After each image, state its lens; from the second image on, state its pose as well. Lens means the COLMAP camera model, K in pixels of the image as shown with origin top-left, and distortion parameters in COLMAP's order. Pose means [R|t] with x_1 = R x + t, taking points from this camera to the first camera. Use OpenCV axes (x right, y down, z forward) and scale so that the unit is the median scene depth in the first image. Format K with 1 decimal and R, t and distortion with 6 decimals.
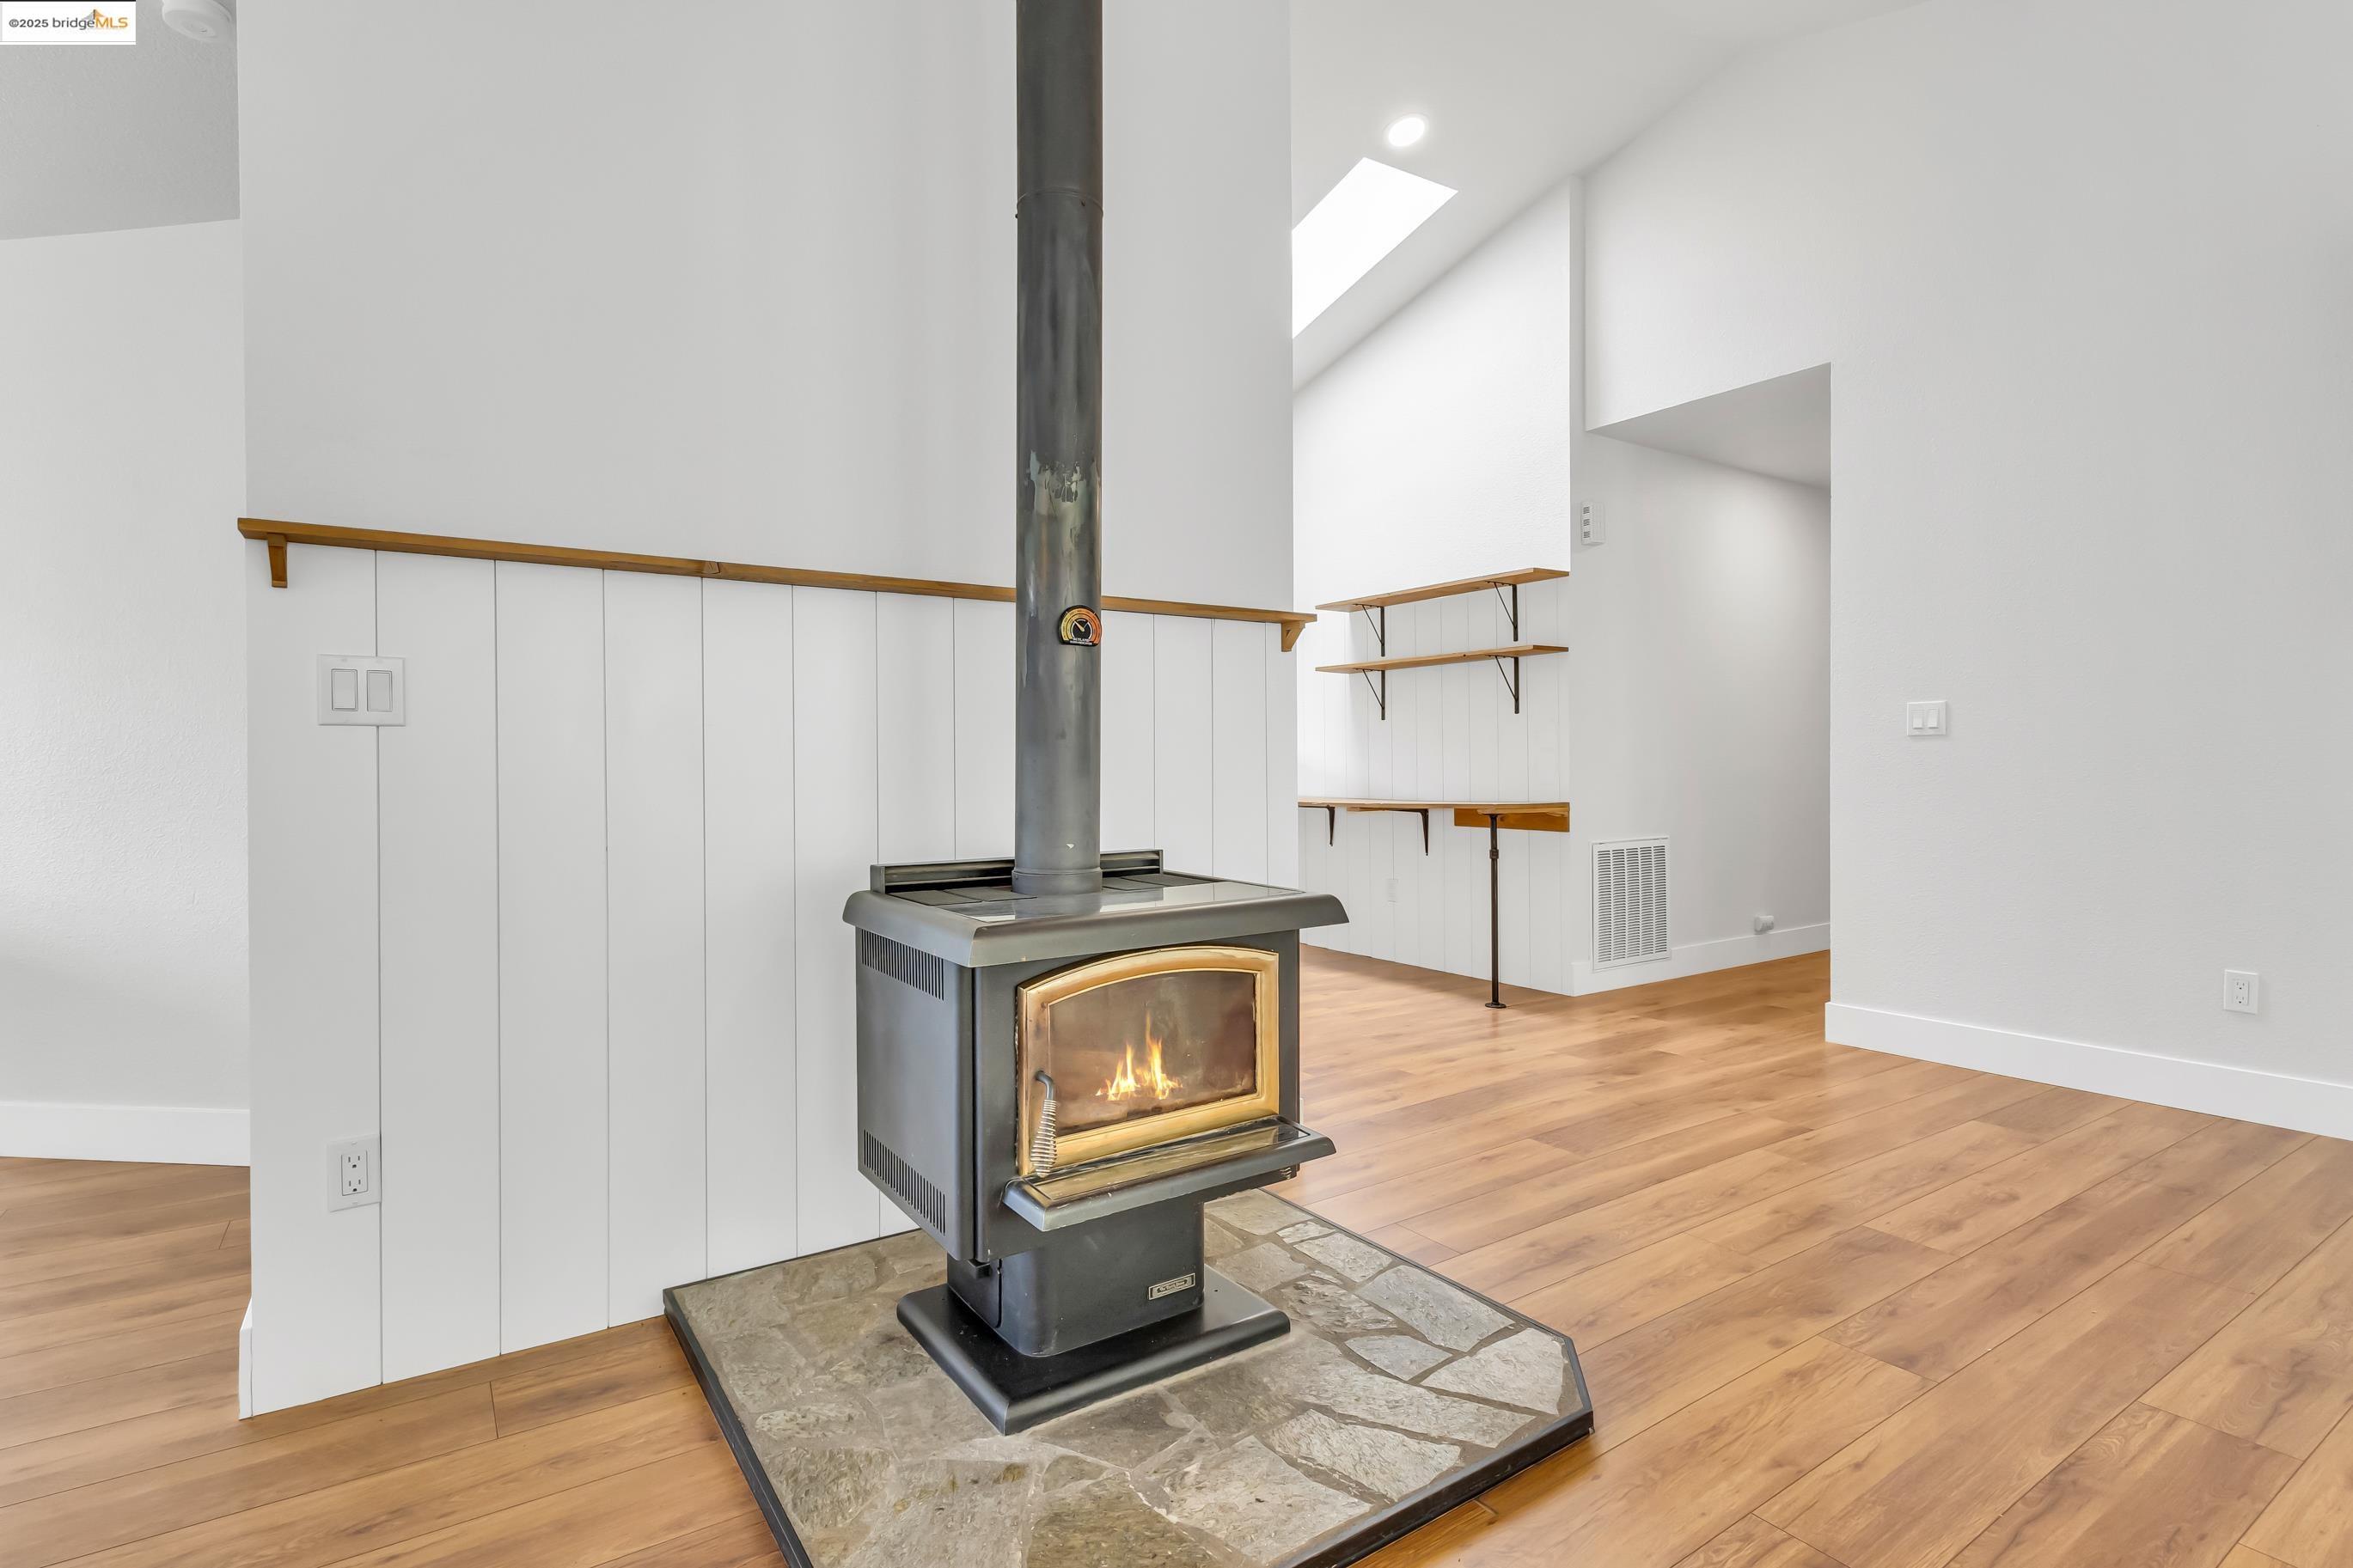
lens RADIAL K [[1140.6, 0, 1162.8], [0, 1140.6, 780.1], [0, 0, 1]] dist [0.001372, -0.000501]
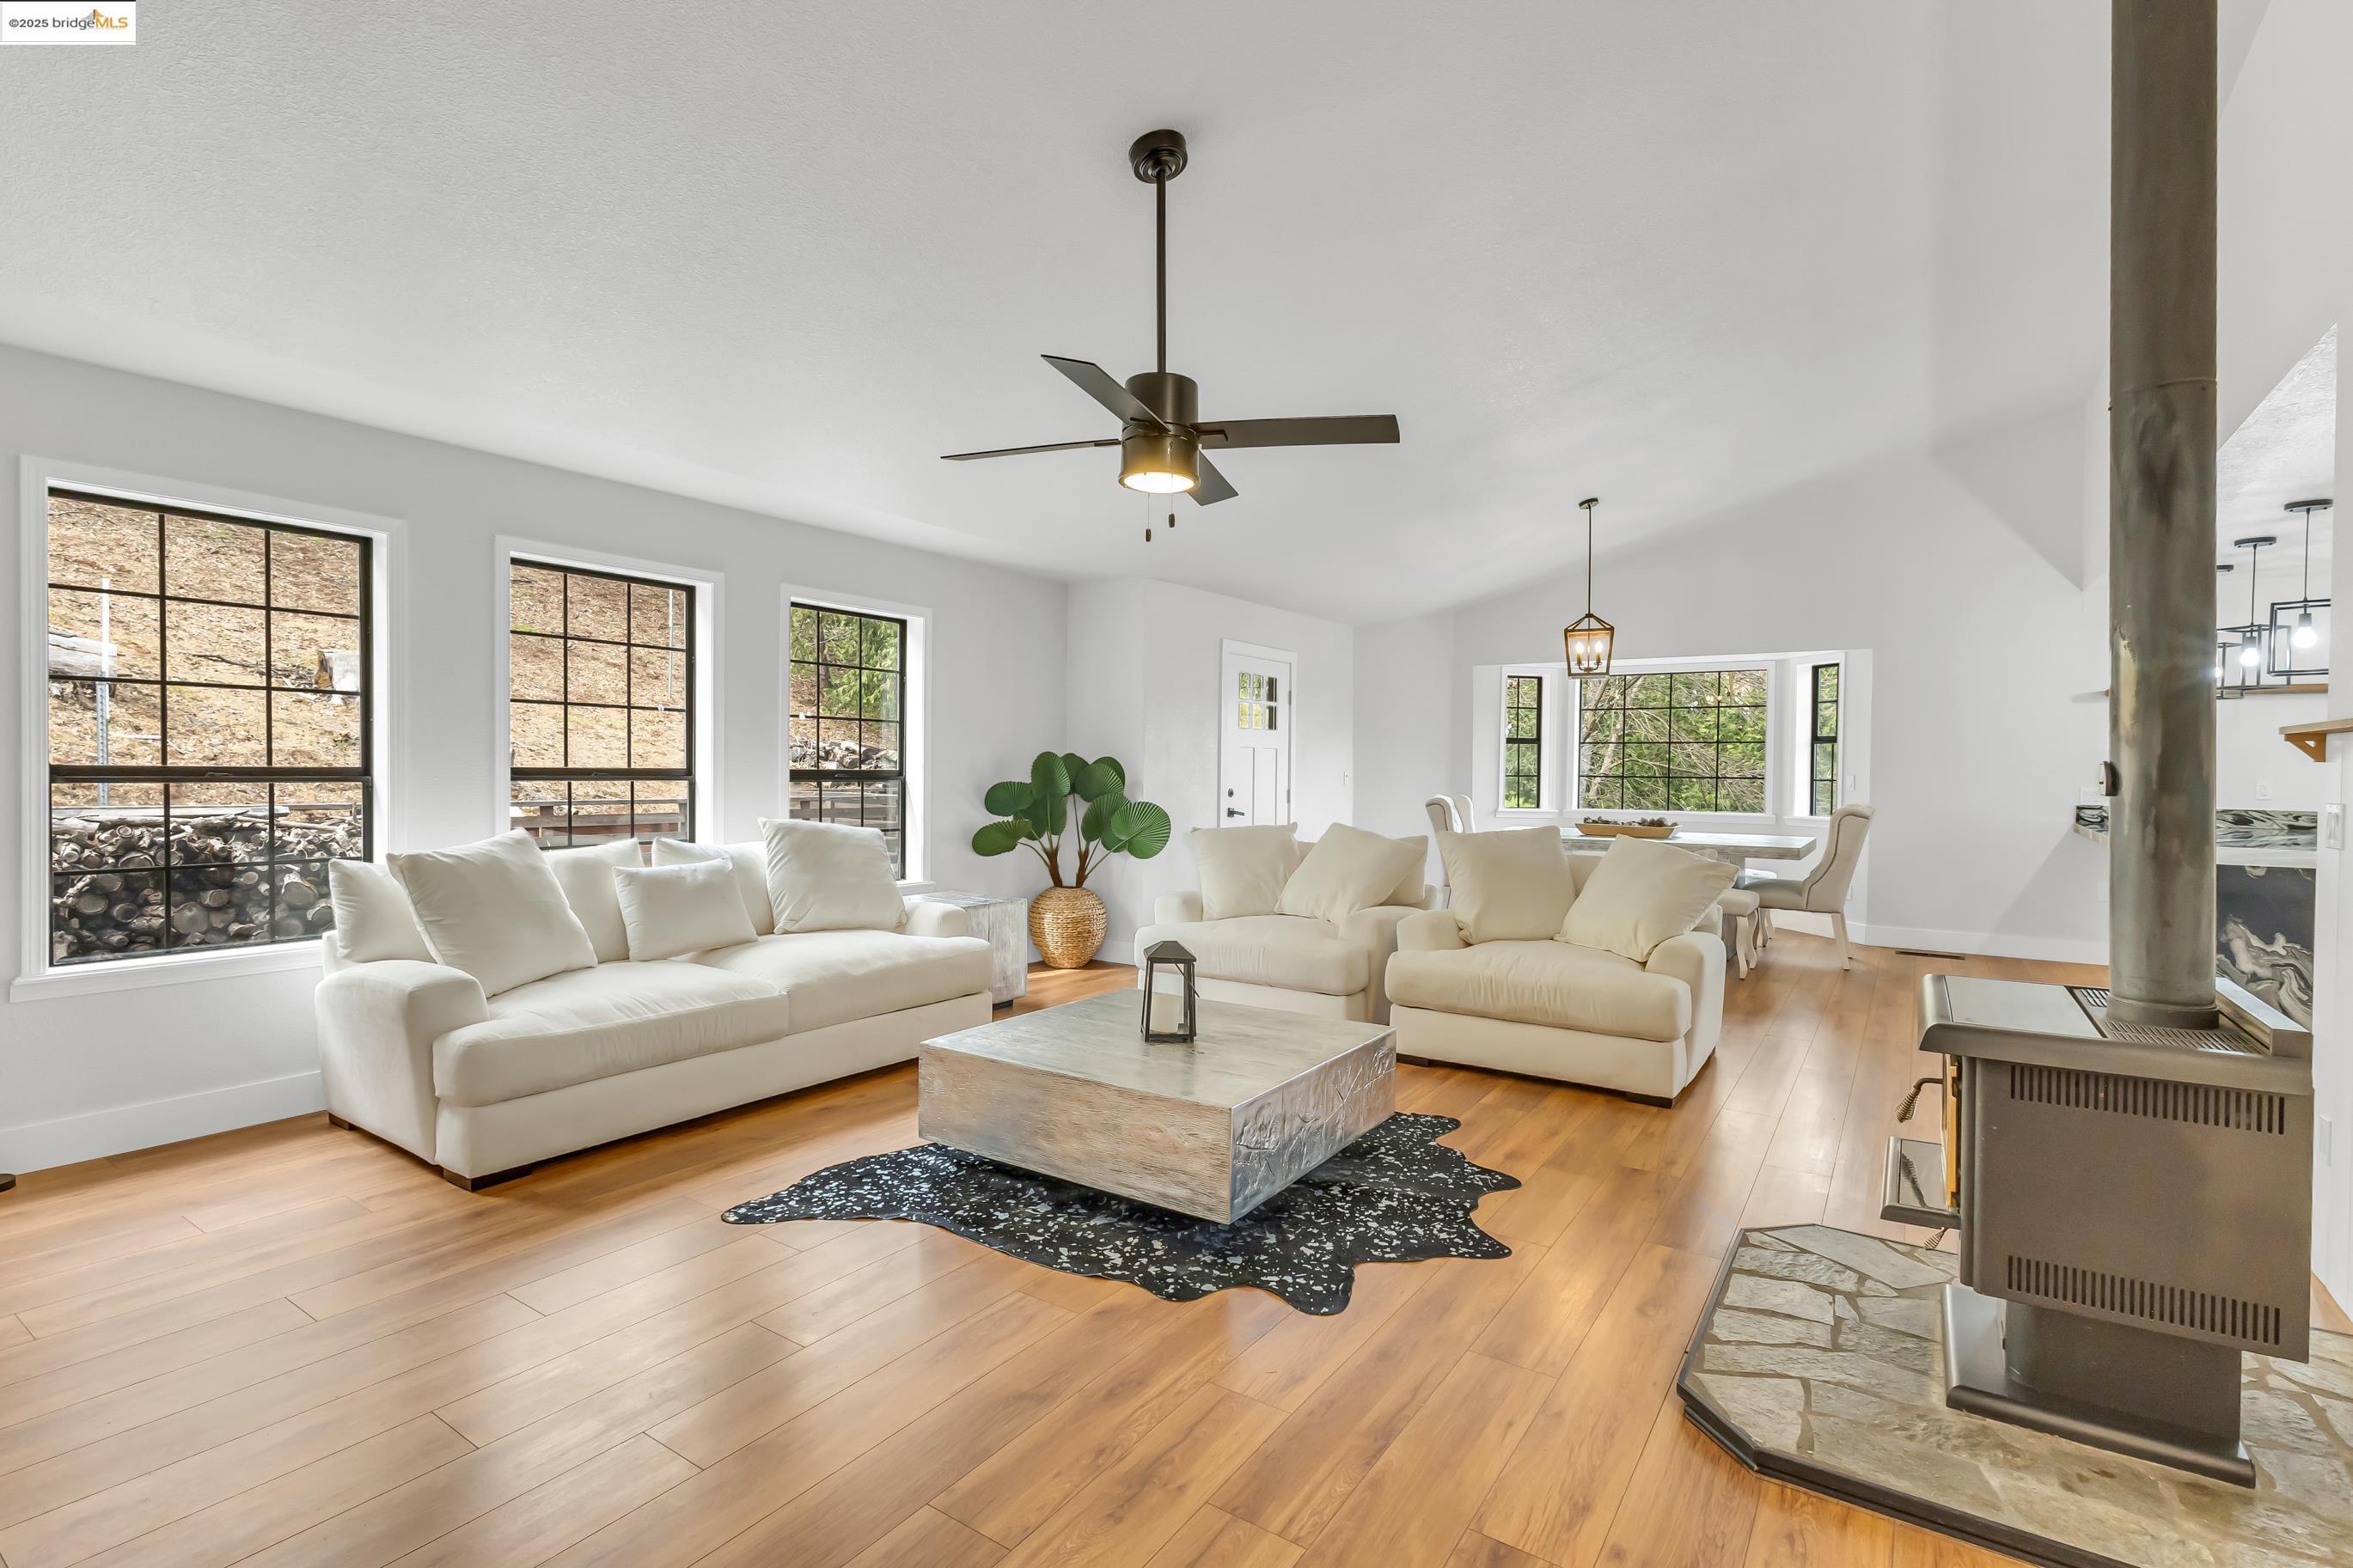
lens RADIAL K [[1075.2, 0, 1162.5], [0, 1075.2, 794.7], [0, 0, 1]] dist [0.002521, -0.000069]
pose [[-0.927285, 0.003376, -0.374341, 1.131895], [-0.010485, 0.999333, 0.034986, -0.136380], [0.374209, 0.036367, -0.926631, 1.546169]]
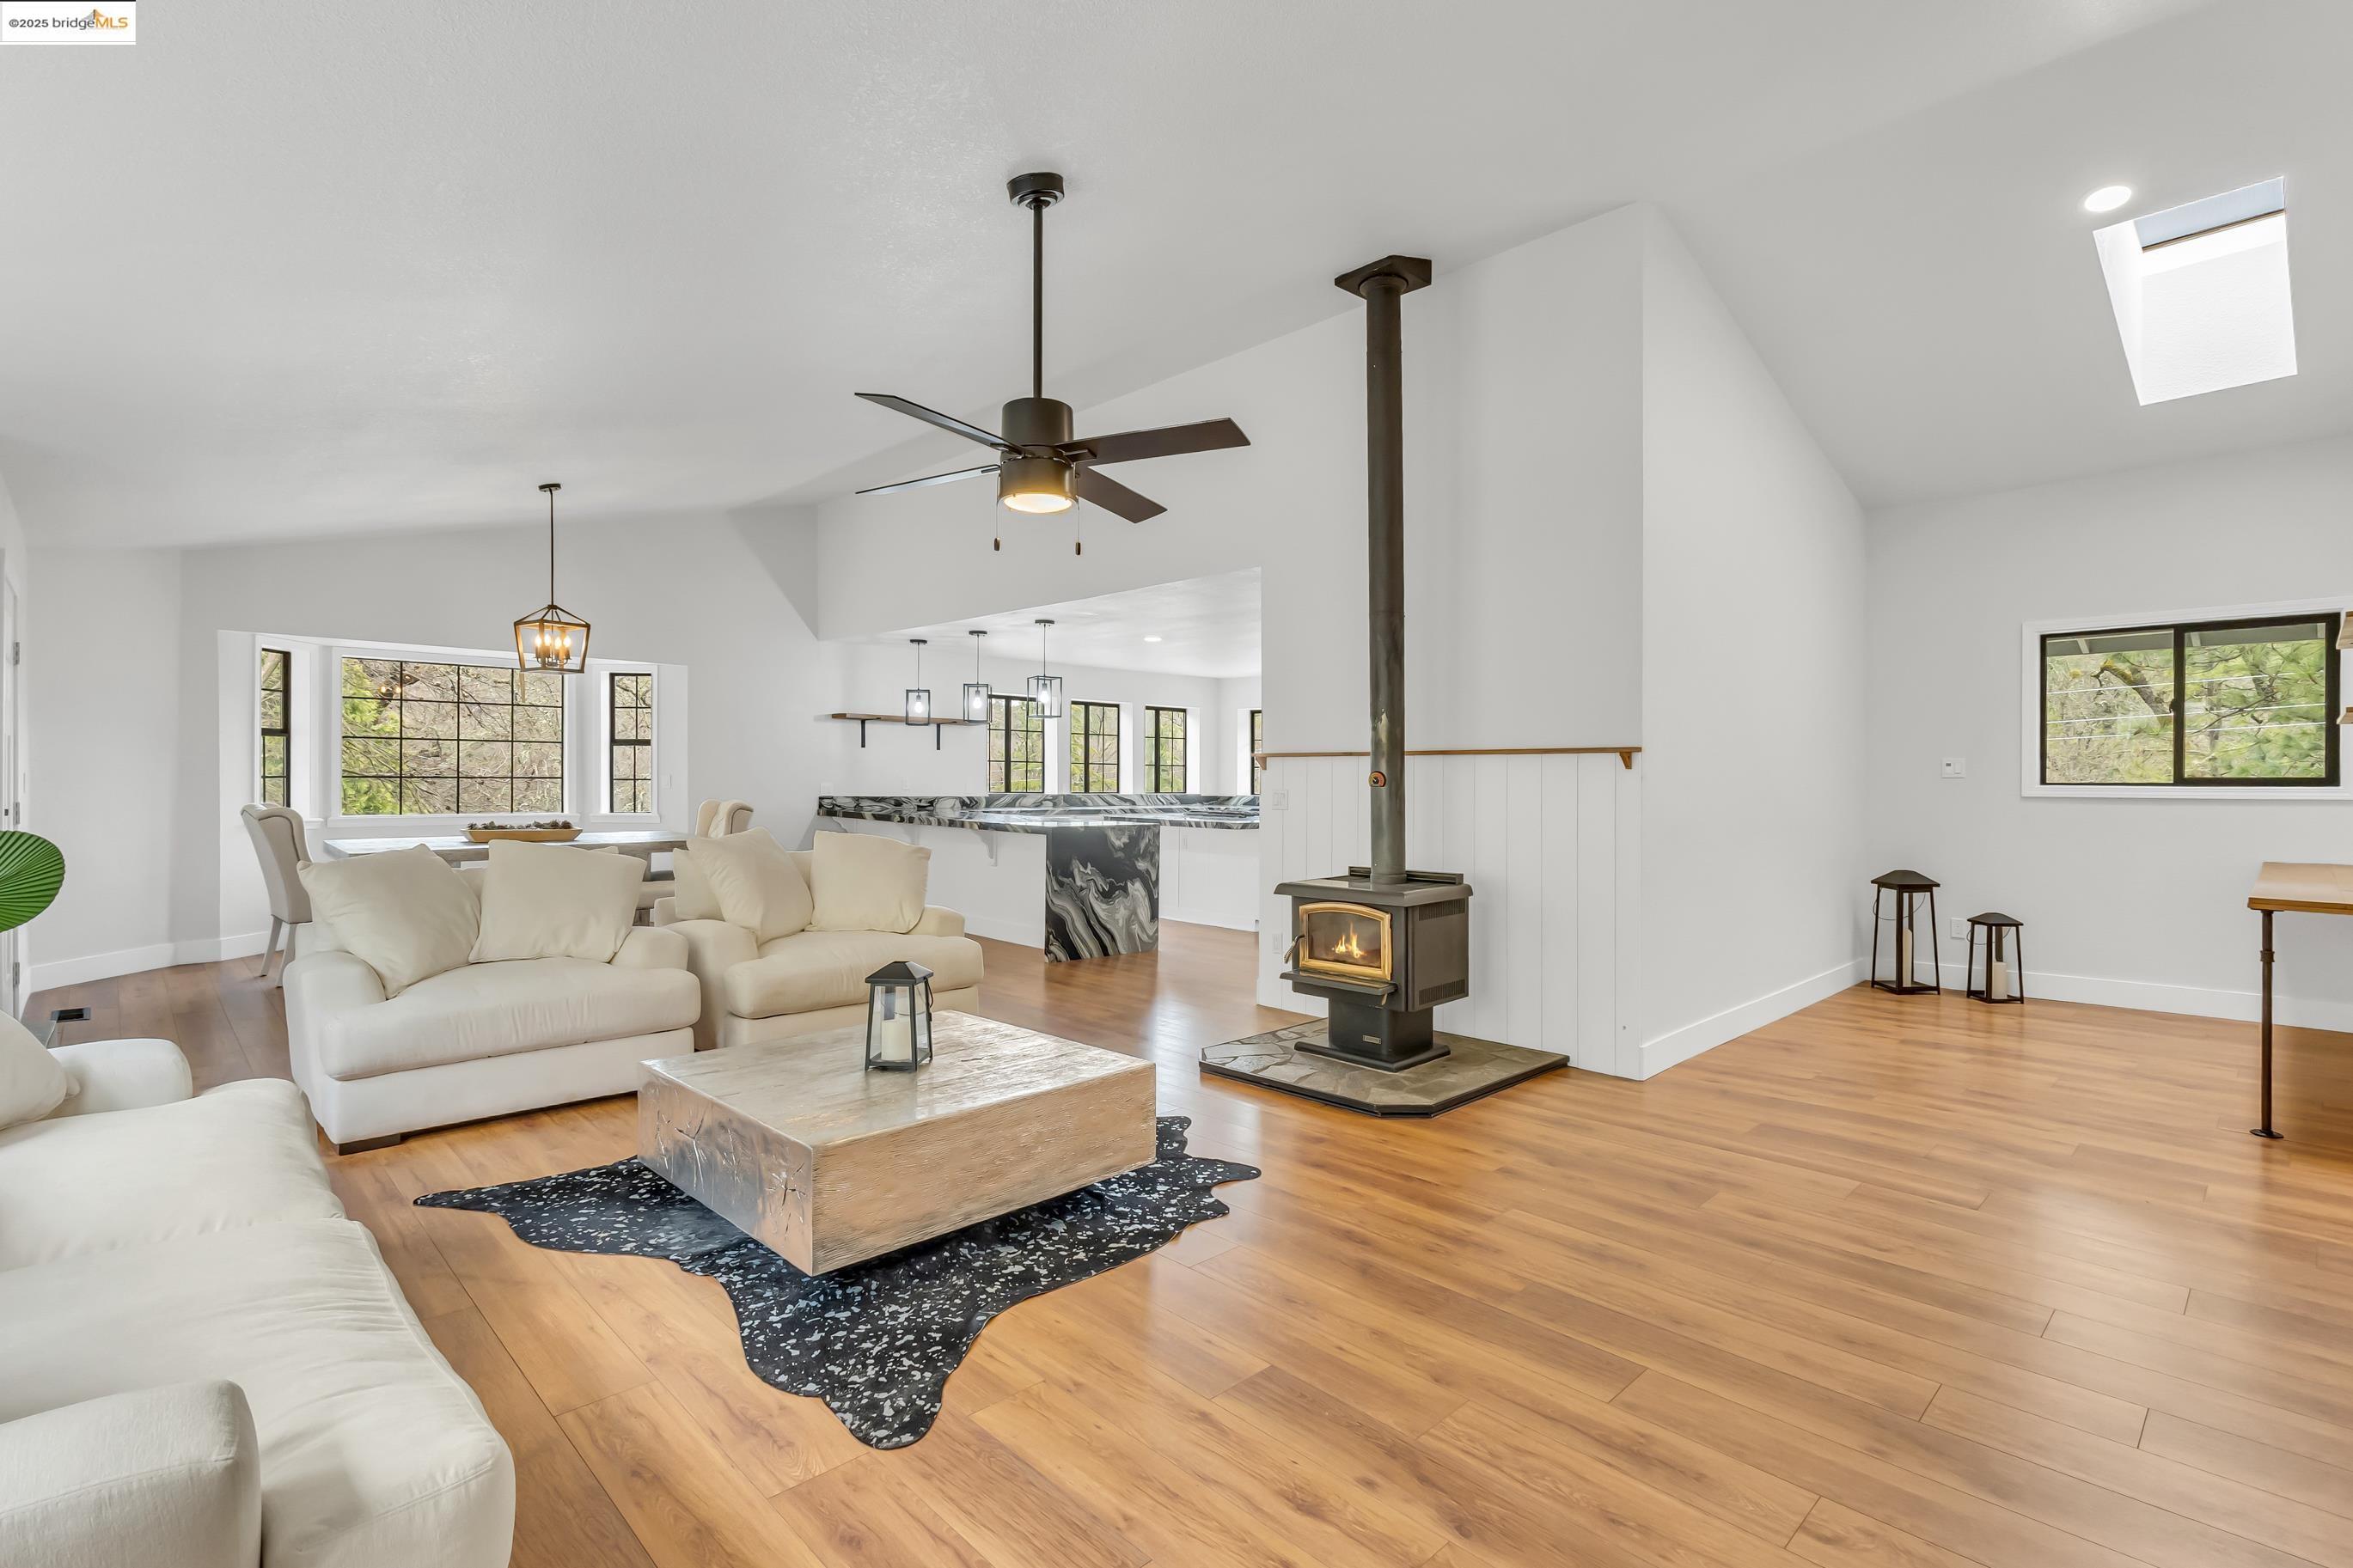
lens RADIAL K [[1089.0, 0, 1176.5], [0, 1089.0, 784.0], [0, 0, 1]] dist [0.000450, 0.000075]
pose [[0.175588, 0.009274, -0.984420, 2.118816], [-0.016501, 0.999843, 0.006476, -0.124369], [0.984325, 0.015107, 0.175713, 0.121984]]
